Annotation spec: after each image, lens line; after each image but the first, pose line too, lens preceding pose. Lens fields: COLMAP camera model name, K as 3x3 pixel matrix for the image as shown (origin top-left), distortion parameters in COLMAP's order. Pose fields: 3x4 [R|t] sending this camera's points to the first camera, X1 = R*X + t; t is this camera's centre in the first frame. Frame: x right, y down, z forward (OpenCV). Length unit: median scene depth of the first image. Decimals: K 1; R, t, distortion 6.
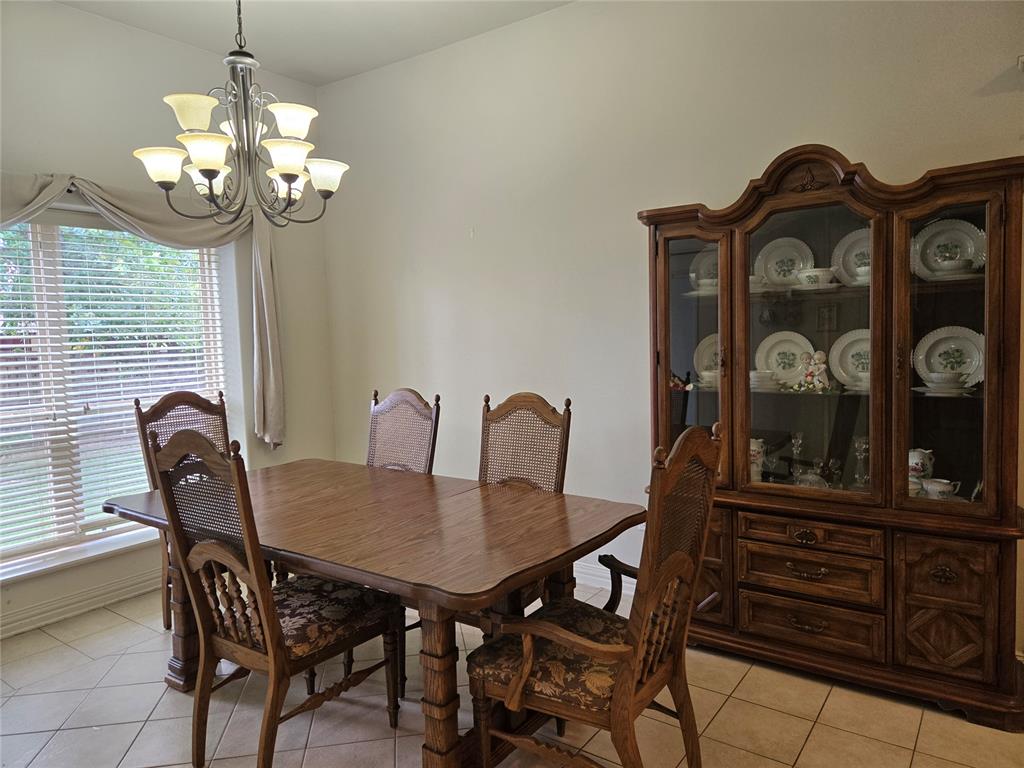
lens RADIAL K [[704.9, 0, 510.9], [0, 704.9, 381.0], [0, 0, 1]] dist [0.010157, -0.003473]
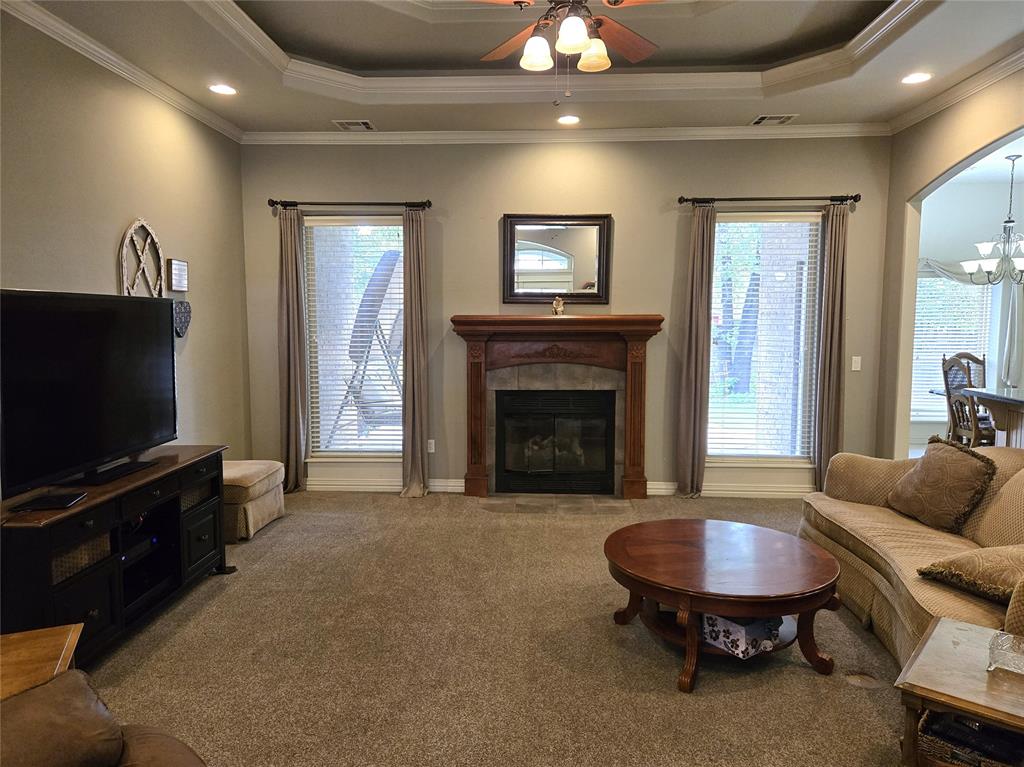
lens RADIAL K [[704.9, 0, 512.4], [0, 704.9, 381.4], [0, 0, 1]] dist [0.010157, -0.003473]
pose [[0.543045, 0.109689, -0.832508, 0.767993], [-0.085077, 0.993517, 0.075407, 0.071662], [0.835382, 0.029877, 0.548857, -1.733767]]
